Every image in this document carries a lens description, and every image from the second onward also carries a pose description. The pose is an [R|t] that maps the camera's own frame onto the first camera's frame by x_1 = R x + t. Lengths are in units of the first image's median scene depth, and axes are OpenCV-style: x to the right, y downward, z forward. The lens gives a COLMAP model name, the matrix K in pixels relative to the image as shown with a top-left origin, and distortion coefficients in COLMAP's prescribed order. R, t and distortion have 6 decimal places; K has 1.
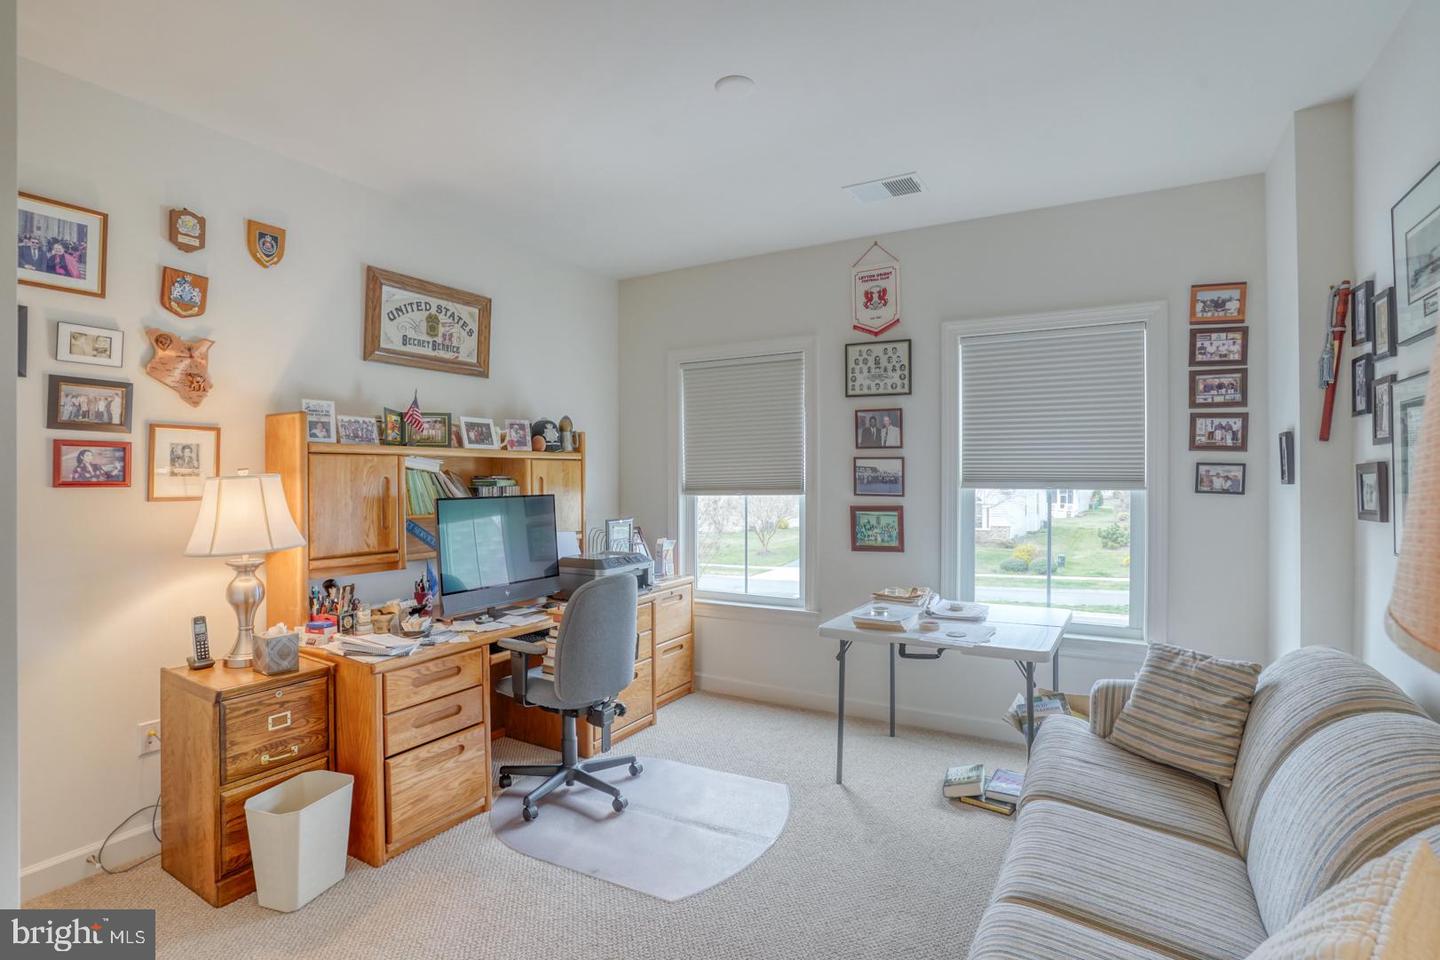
lens RADIAL K [[722.9, 0, 716.7], [0, 722.9, 474.4], [0, 0, 1]] dist [-0.085043, 0.043723]
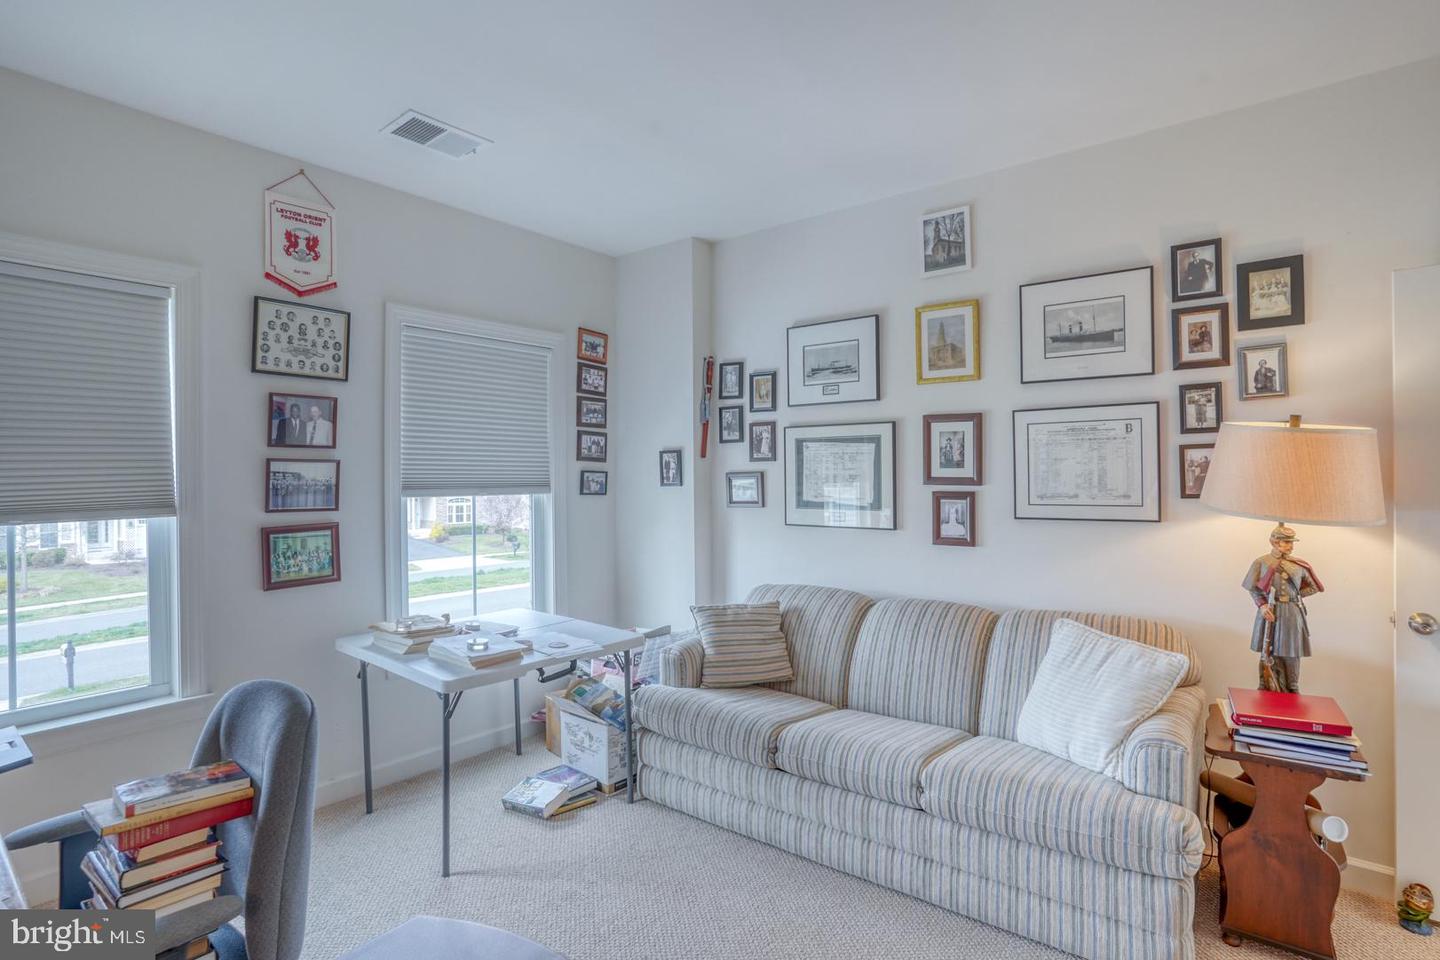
lens RADIAL K [[722.9, 0, 716.7], [0, 722.9, 474.4], [0, 0, 1]] dist [-0.085043, 0.043723]
pose [[0.130800, 0.000569, 0.991409, -0.451280], [0.004073, 0.999991, -0.001111, -0.005855], [-0.991400, 0.004184, 0.130796, 0.486078]]
